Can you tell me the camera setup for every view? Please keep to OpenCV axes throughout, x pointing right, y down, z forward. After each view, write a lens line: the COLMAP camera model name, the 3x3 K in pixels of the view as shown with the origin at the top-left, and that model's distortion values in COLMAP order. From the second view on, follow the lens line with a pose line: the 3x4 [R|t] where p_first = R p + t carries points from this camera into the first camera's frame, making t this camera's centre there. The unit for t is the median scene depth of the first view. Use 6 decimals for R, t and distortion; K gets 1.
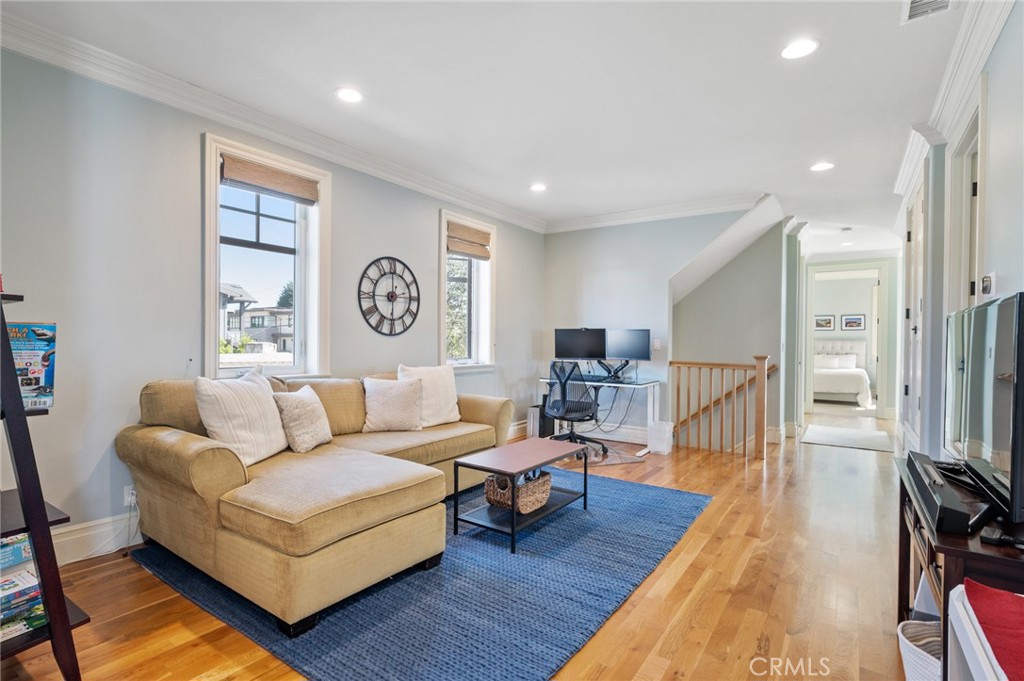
lens RADIAL K [[498.4, 0, 511.2], [0, 498.4, 342.0], [0, 0, 1]] dist [0.023038, 0.000679]
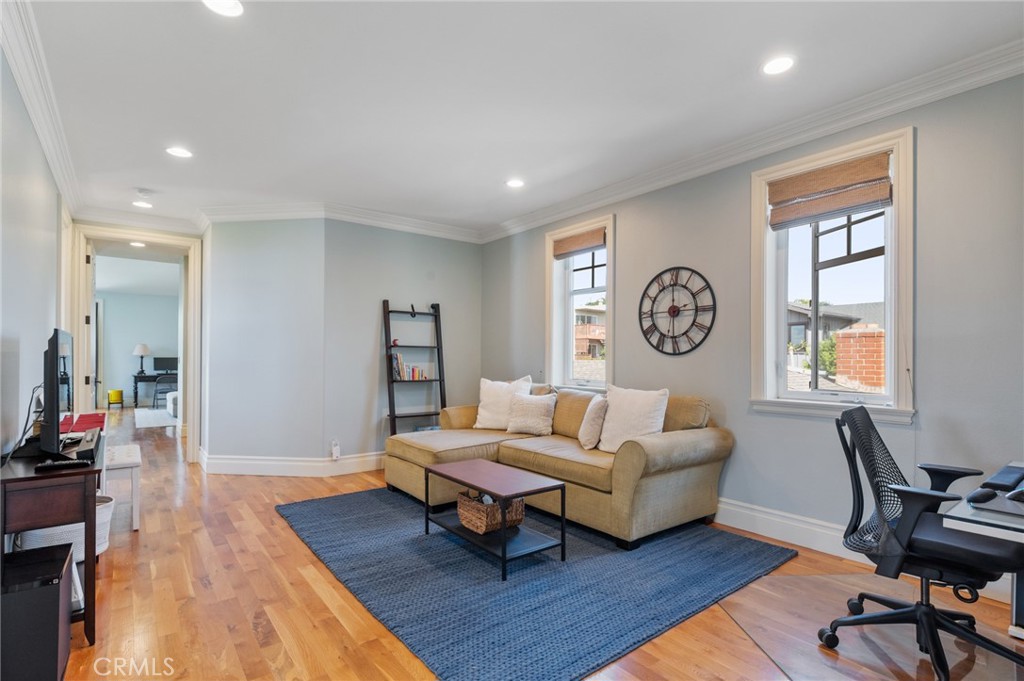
lens RADIAL K [[498.4, 0, 504.2], [0, 498.4, 355.9], [0, 0, 1]] dist [0.023038, 0.000679]
pose [[-0.316013, -0.016097, -0.948618, 0.709883], [-0.015706, 0.999808, -0.011733, 0.003814], [0.948625, 0.011191, -0.316205, 1.008188]]
